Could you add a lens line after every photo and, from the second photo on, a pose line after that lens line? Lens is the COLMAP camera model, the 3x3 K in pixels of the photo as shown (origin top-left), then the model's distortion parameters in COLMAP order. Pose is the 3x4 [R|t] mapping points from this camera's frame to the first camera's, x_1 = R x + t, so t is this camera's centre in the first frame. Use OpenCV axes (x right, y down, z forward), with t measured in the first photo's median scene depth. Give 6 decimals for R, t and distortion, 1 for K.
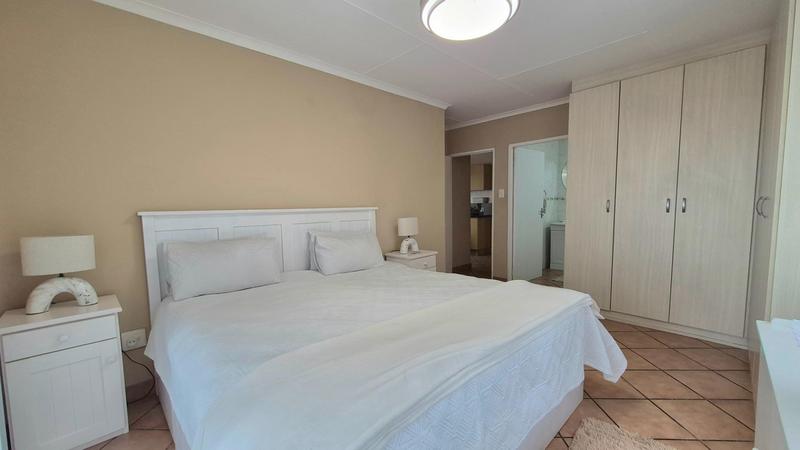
lens RADIAL K [[310.3, 0, 393.9], [0, 310.3, 233.4], [0, 0, 1]] dist [-0.000176, -0.000088]
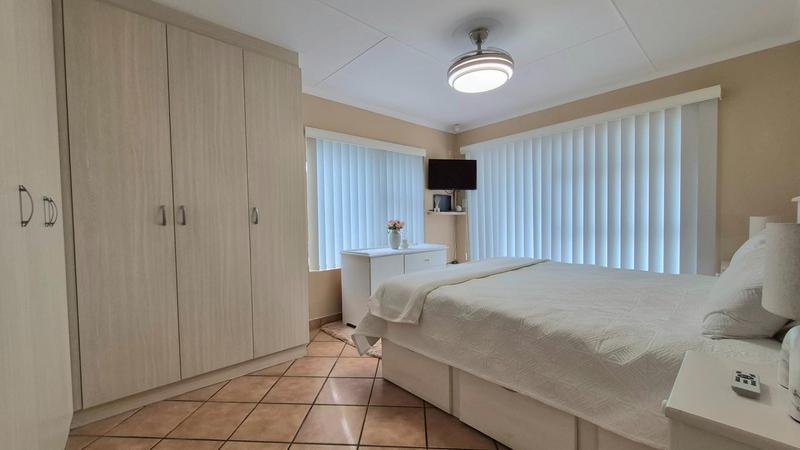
lens RADIAL K [[310.3, 0, 393.9], [0, 310.3, 233.4], [0, 0, 1]] dist [-0.000176, -0.000088]
pose [[-0.998271, 0.042276, 0.040838, 0.350719], [0.047015, 0.991284, 0.123068, -0.102877], [-0.035279, 0.124775, -0.991558, 1.491594]]
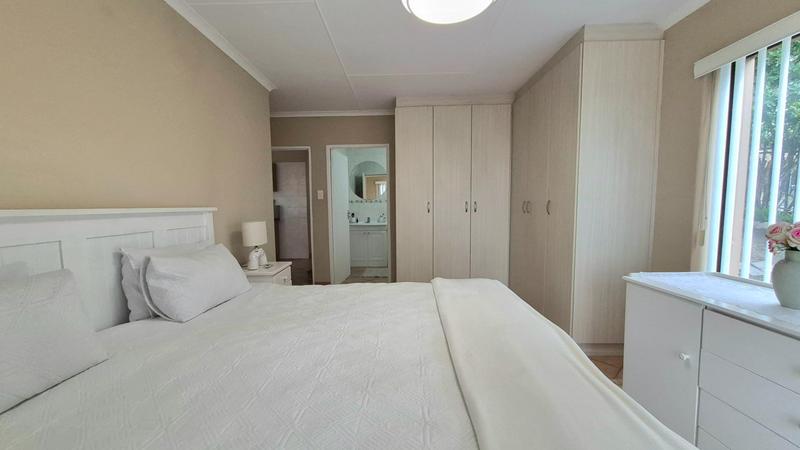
lens RADIAL K [[310.3, 0, 393.9], [0, 310.3, 233.4], [0, 0, 1]] dist [-0.000176, -0.000088]
pose [[0.705546, -0.054560, 0.706561, -0.270655], [0.063266, 0.997900, 0.013882, -0.011847], [-0.705834, 0.034906, 0.707516, 0.241316]]
